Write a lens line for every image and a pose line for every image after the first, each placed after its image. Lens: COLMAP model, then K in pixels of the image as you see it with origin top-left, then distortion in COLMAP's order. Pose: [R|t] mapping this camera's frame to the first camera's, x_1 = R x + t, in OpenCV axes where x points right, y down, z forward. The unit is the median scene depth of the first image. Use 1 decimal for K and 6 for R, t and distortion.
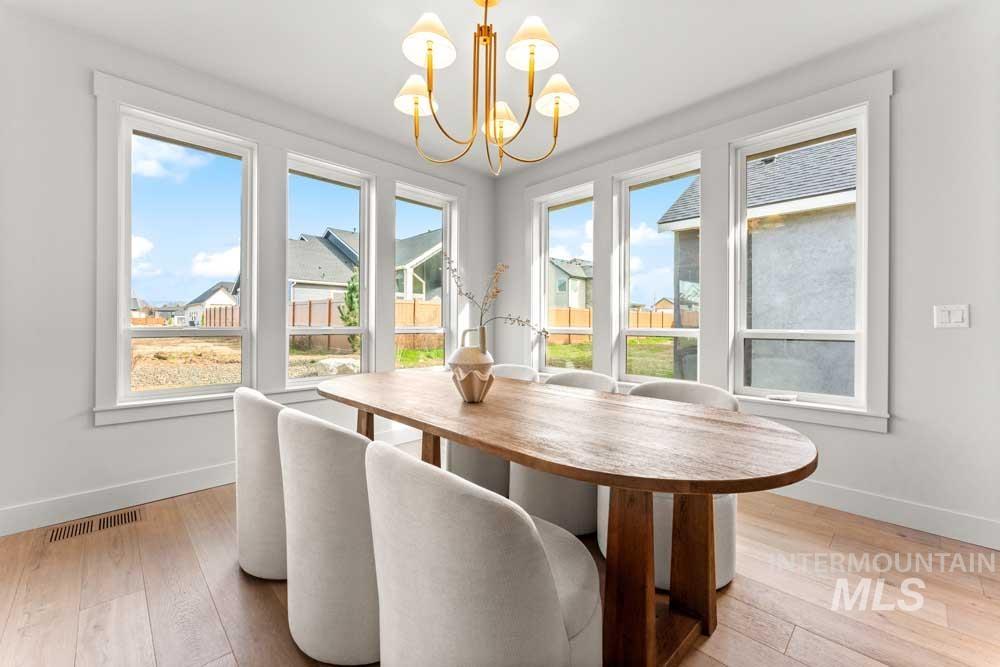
lens RADIAL K [[409.2, 0, 497.5], [0, 409.2, 325.8], [0, 0, 1]] dist [-0.000768, -0.000199]
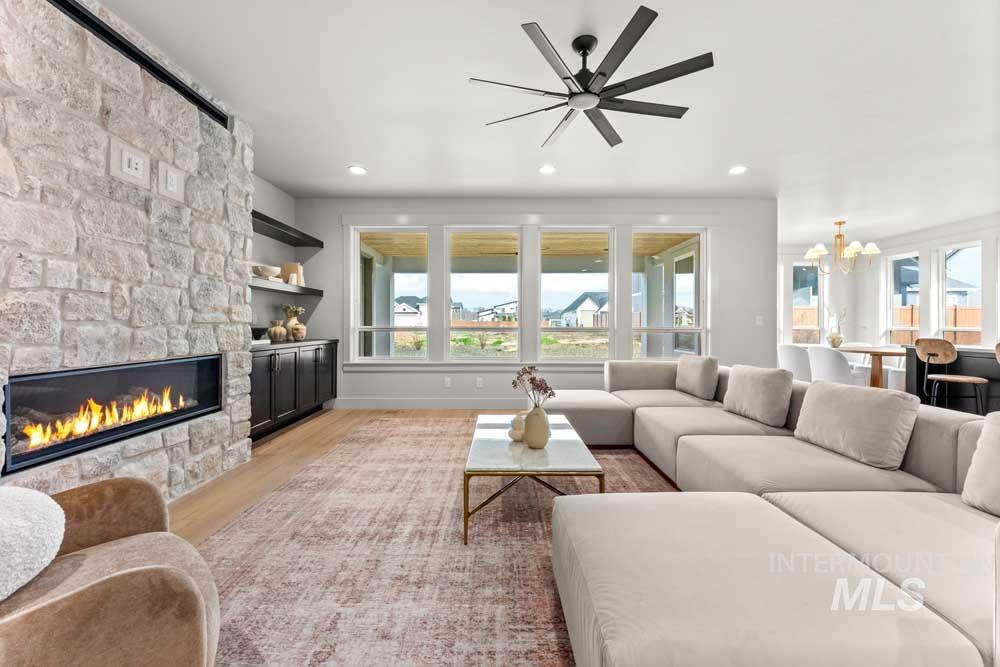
lens RADIAL K [[409.2, 0, 497.5], [0, 409.2, 325.8], [0, 0, 1]] dist [-0.000768, -0.000199]
pose [[0.711884, -0.003921, -0.702286, 0.136391], [0.001082, 0.999989, -0.004486, 0.007345], [0.702296, 0.002433, 0.711881, -1.390522]]
